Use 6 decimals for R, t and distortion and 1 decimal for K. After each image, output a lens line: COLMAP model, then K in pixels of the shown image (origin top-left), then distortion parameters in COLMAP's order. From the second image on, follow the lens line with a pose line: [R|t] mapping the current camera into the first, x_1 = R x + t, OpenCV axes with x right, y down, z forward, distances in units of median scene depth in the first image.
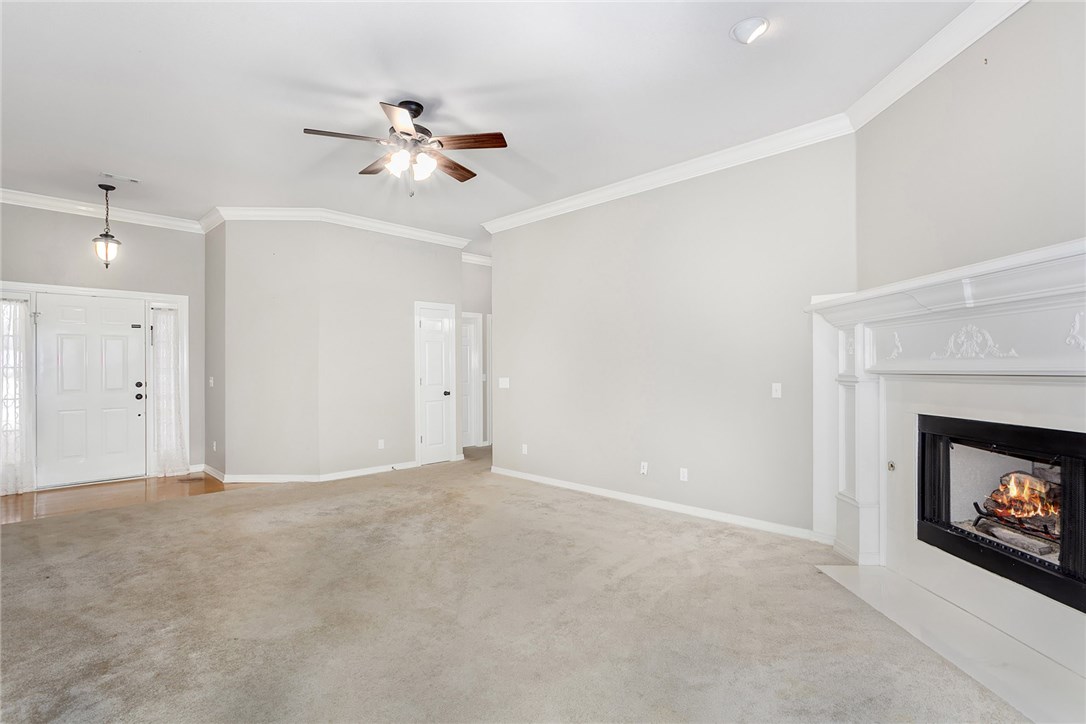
lens RADIAL K [[542.3, 0, 542.4], [0, 542.3, 367.2], [0, 0, 1]] dist [0.000629, 0.000317]
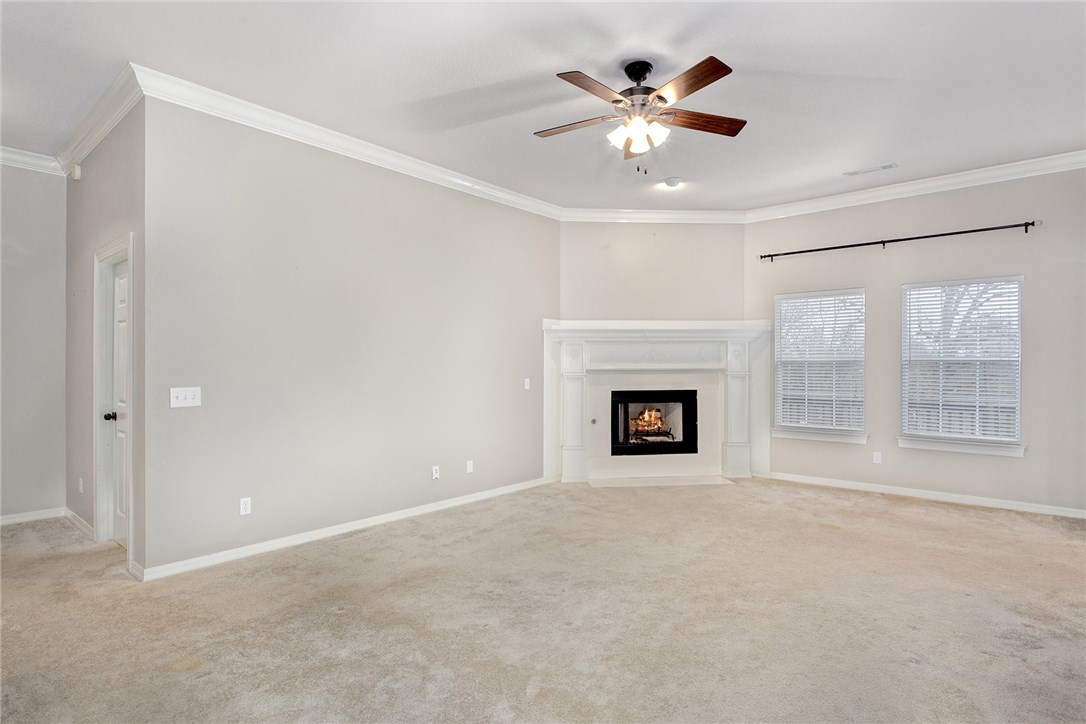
lens RADIAL K [[542.3, 0, 542.4], [0, 542.3, 367.2], [0, 0, 1]] dist [0.000629, 0.000317]
pose [[-0.060640, 0.008828, 0.998121, -1.033143], [0.009327, 0.999922, -0.008277, 0.012565], [-0.998116, 0.008807, -0.060717, 1.144024]]
